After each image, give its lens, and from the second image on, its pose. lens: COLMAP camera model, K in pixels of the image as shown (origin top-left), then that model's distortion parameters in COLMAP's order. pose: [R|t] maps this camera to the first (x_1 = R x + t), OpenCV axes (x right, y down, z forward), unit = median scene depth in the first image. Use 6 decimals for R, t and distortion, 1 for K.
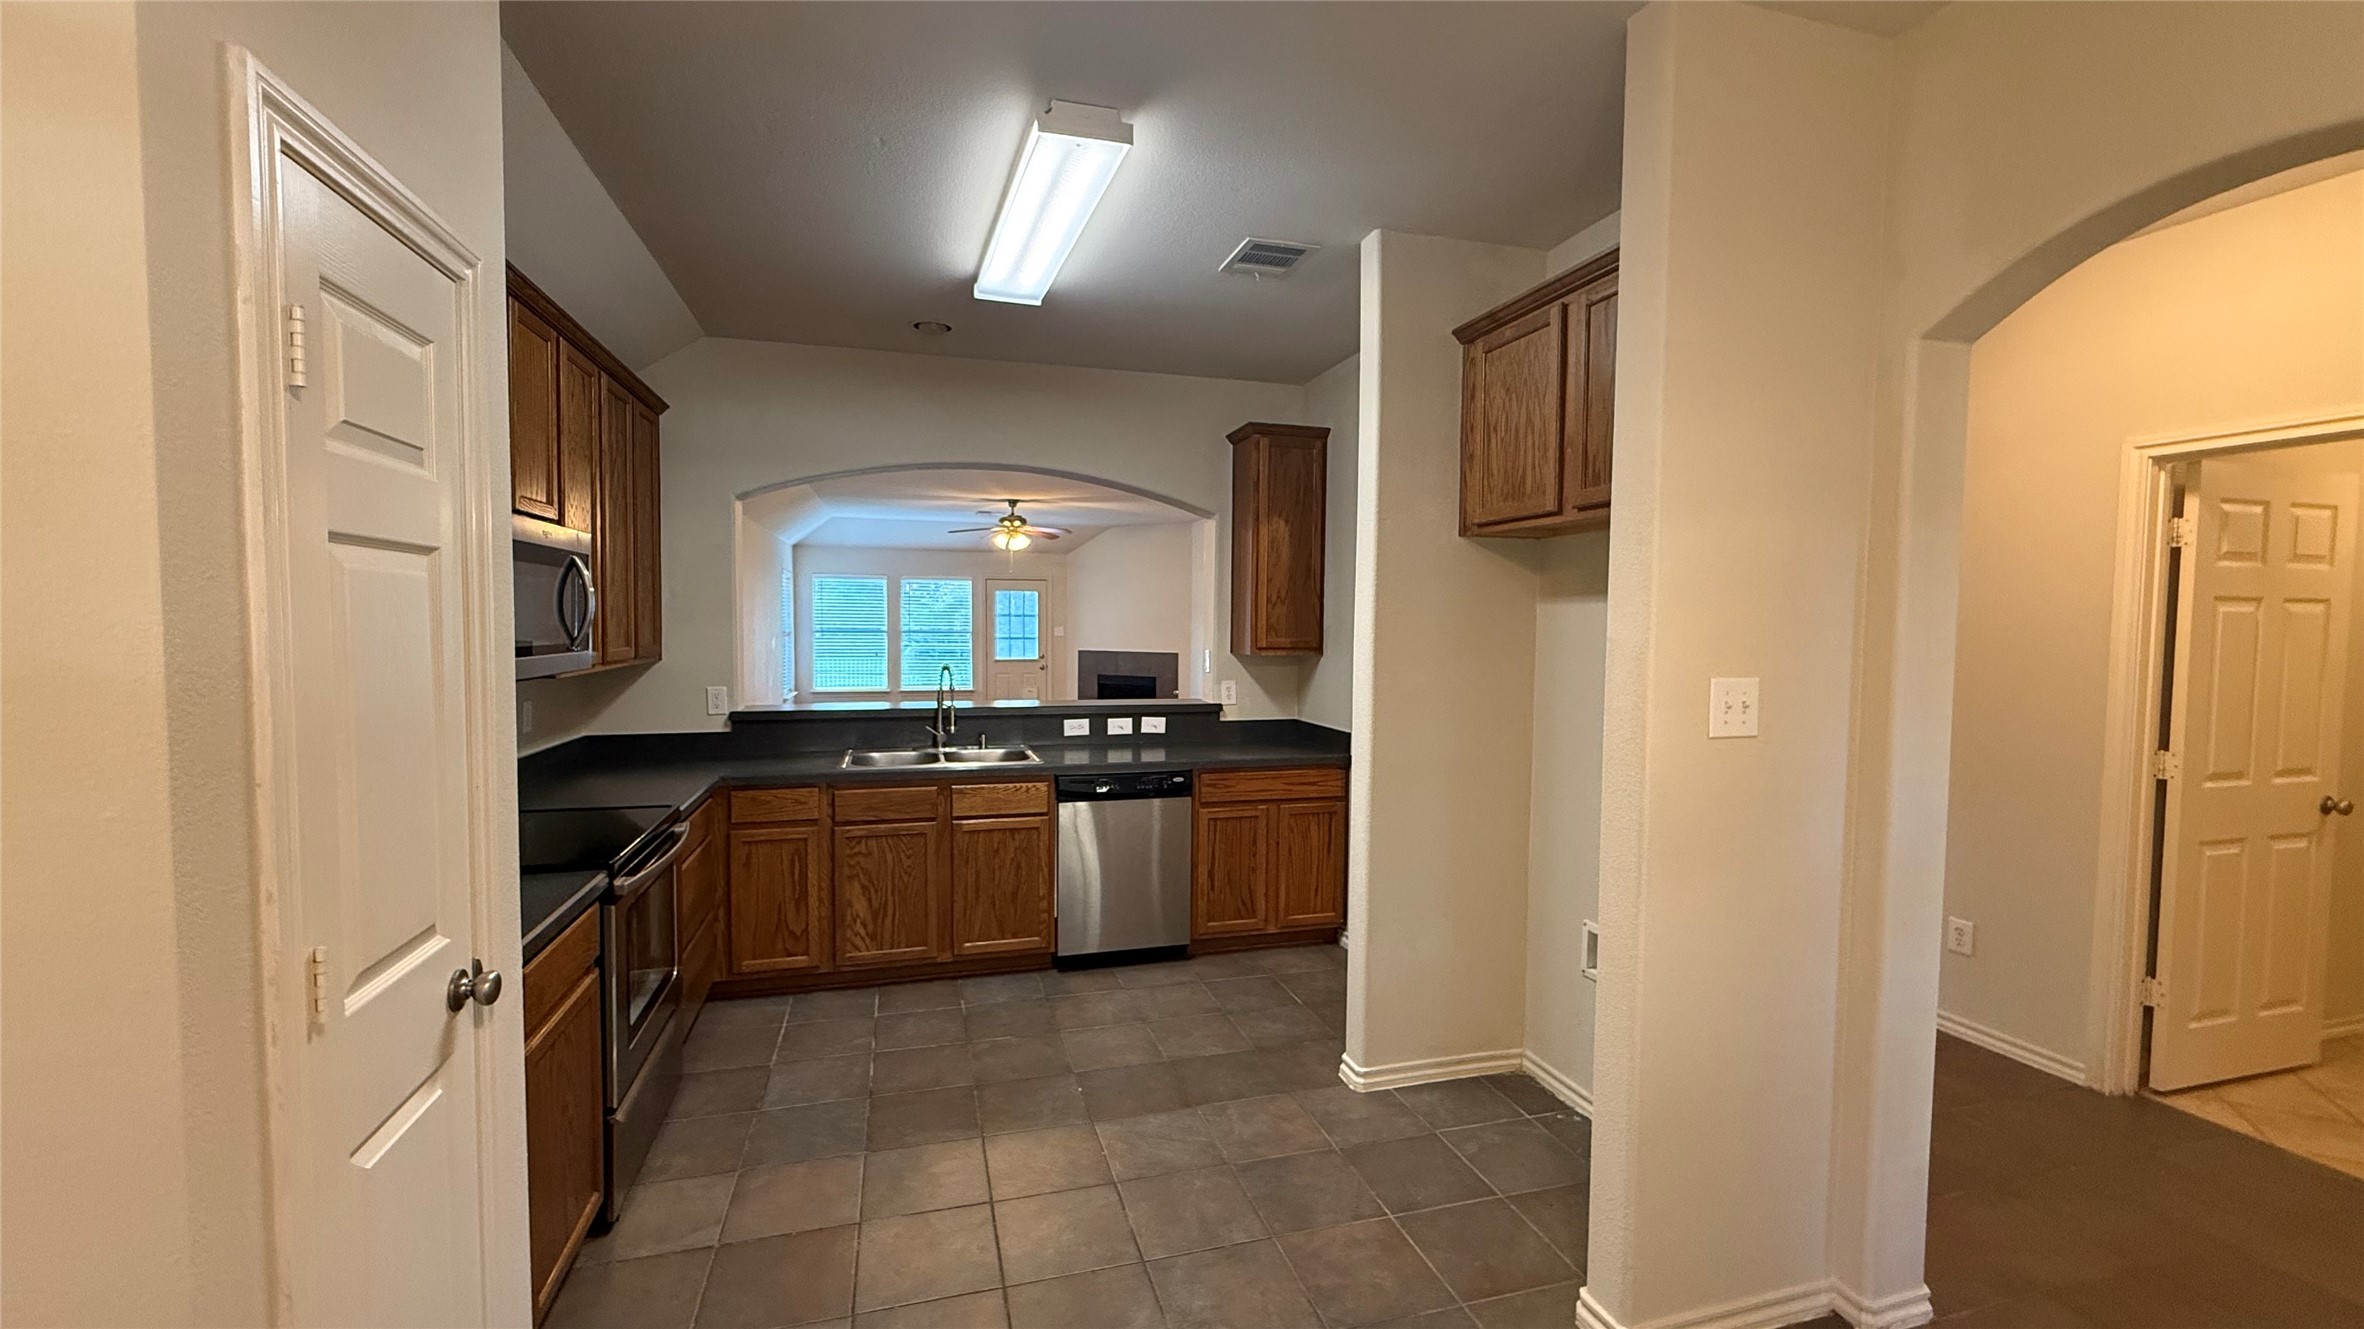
lens RADIAL K [[952.7, 0, 1174.6], [0, 952.7, 666.5], [0, 0, 1]] dist [-0.000019, 0.000340]
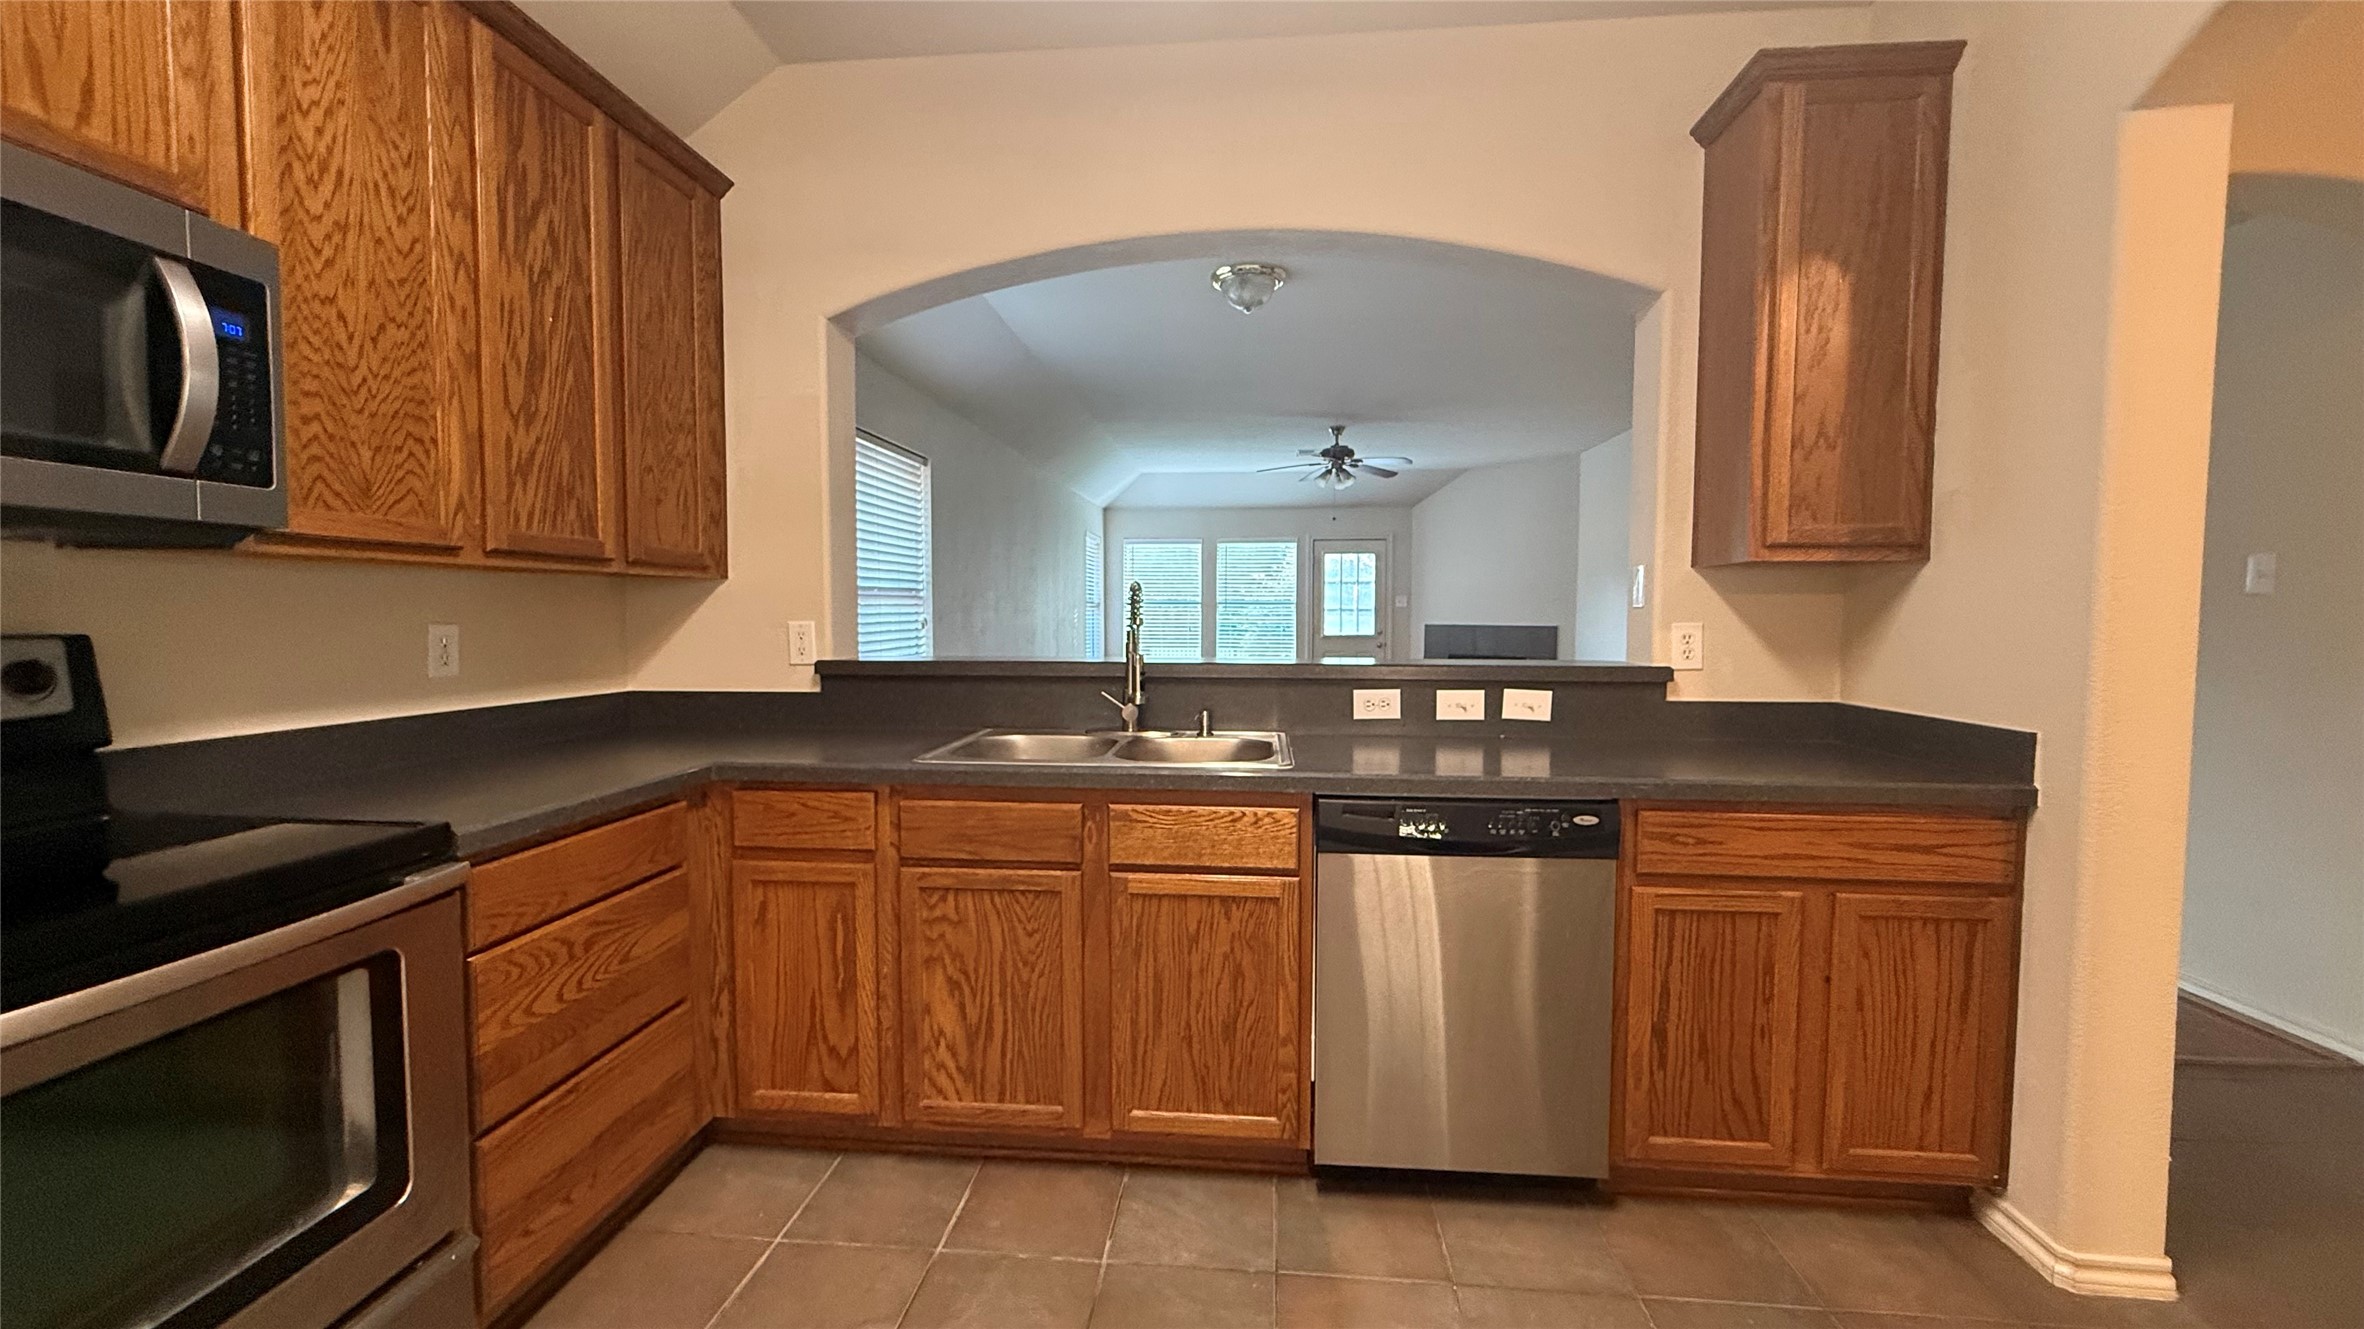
lens RADIAL K [[952.7, 0, 1172.5], [0, 952.7, 665.9], [0, 0, 1]] dist [-0.000019, 0.000340]
pose [[0.931231, 0.014064, -0.364158, -0.016747], [-0.011868, 0.999895, 0.008267, 0.048578], [0.364236, -0.003377, 0.931300, 0.561097]]
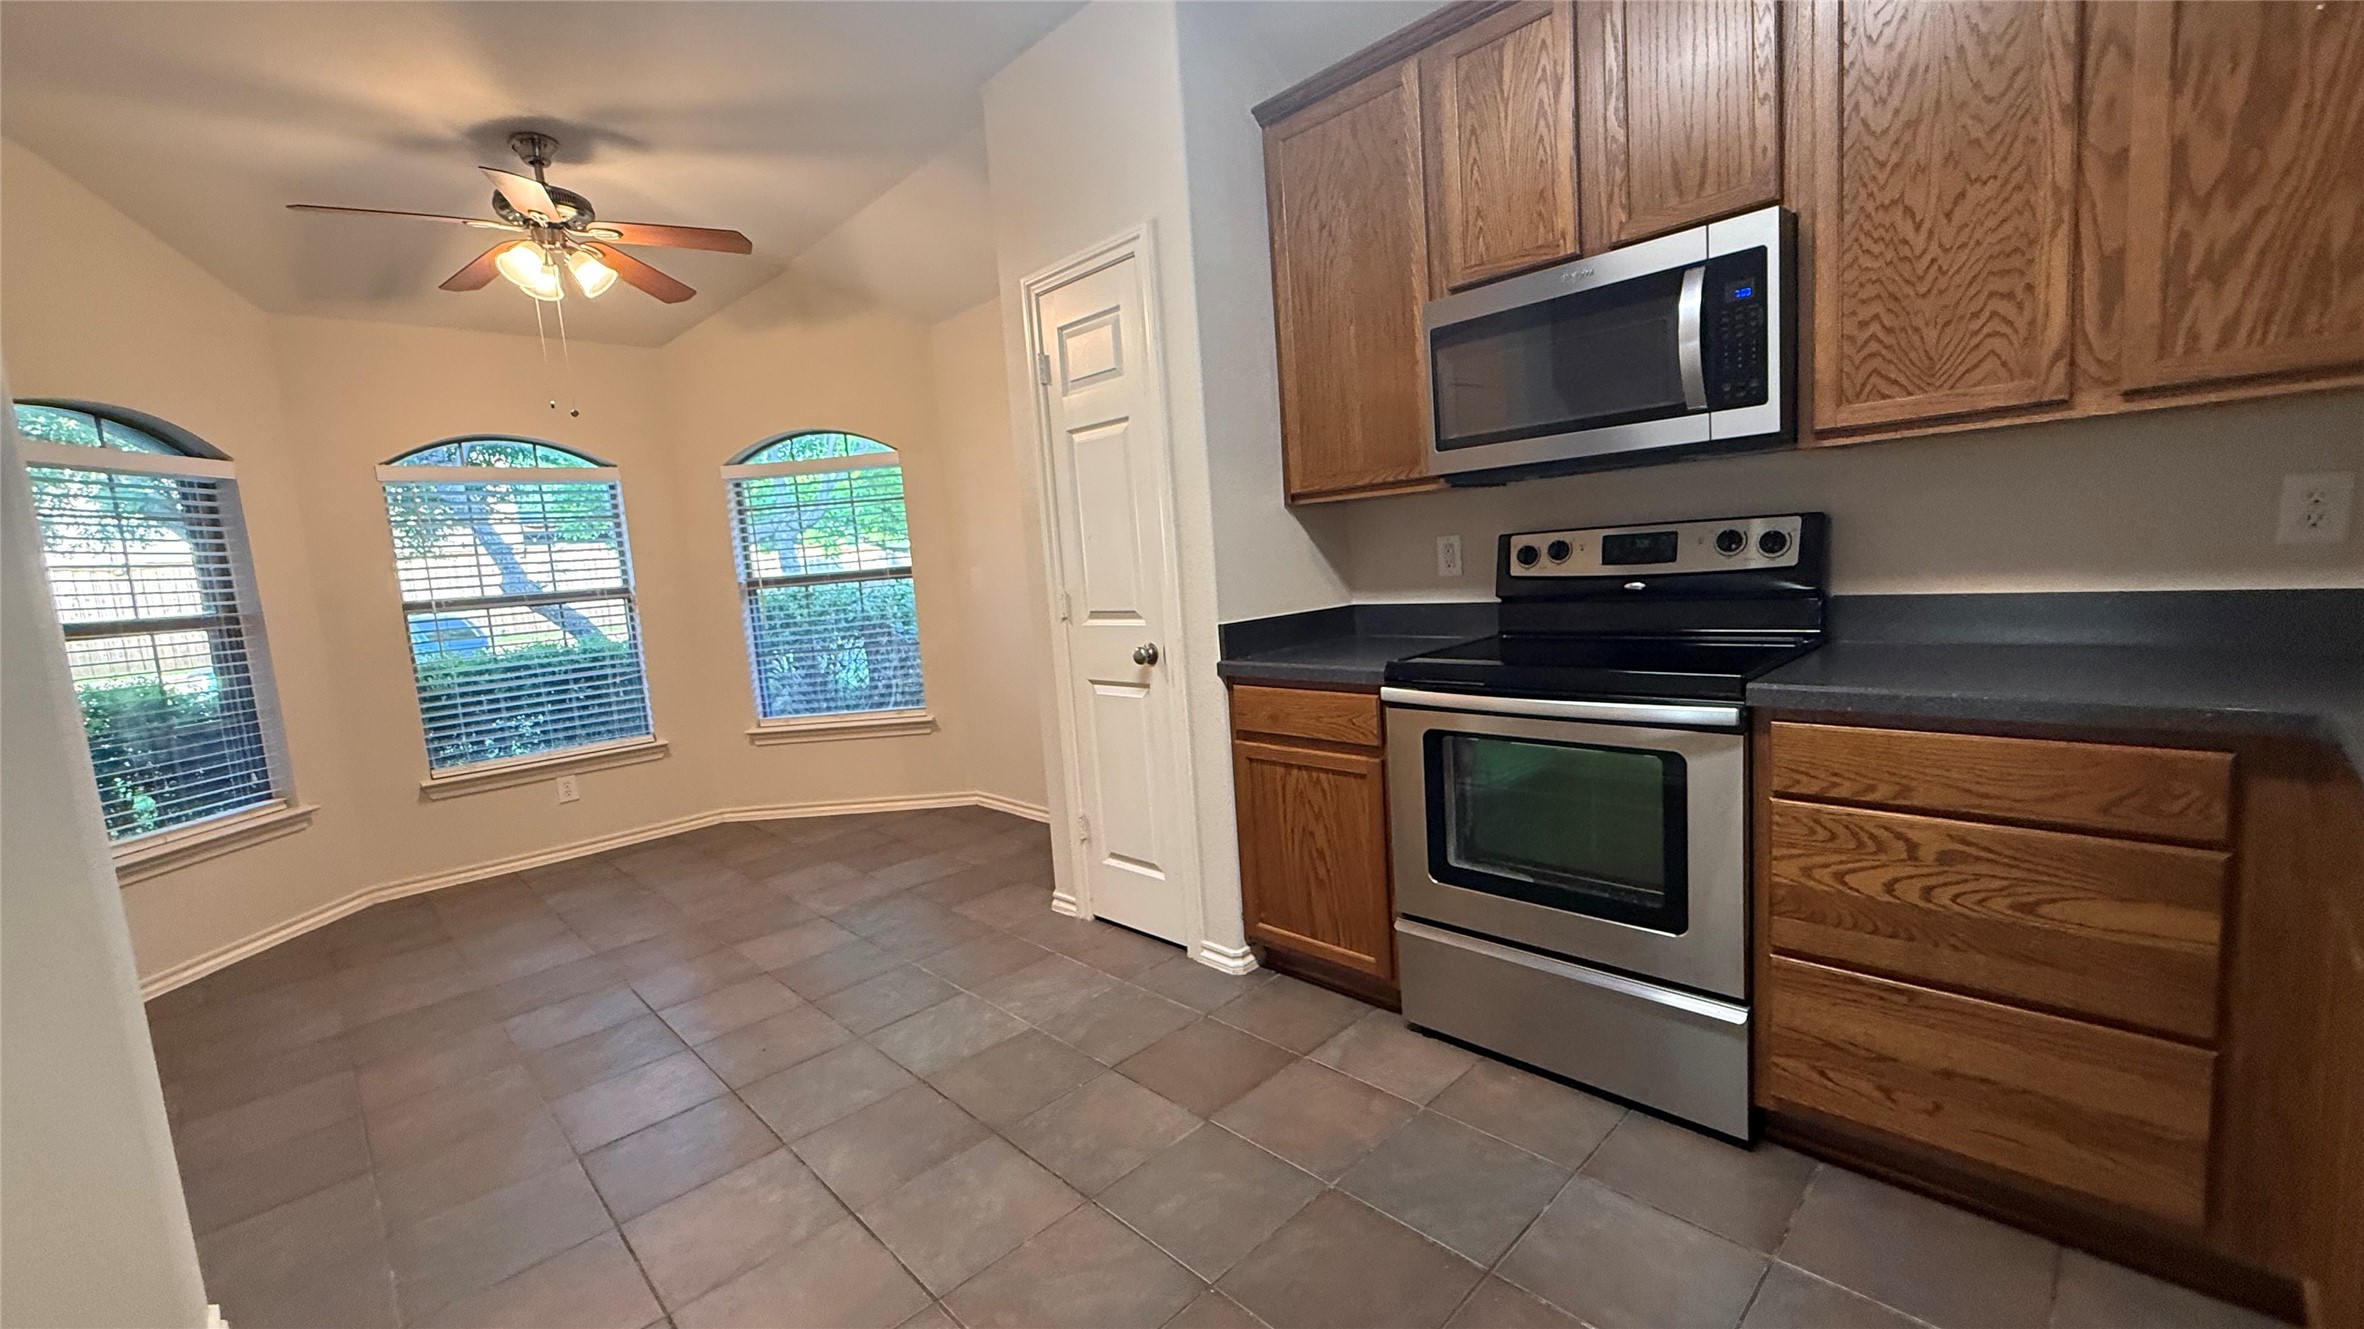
lens RADIAL K [[952.7, 0, 1177.7], [0, 952.7, 662.2], [0, 0, 1]] dist [-0.000019, 0.000340]
pose [[-0.881000, 0.112203, -0.459620, 0.025932], [0.045516, 0.987066, 0.153718, 0.028639], [0.470922, 0.114506, -0.874712, 1.078784]]
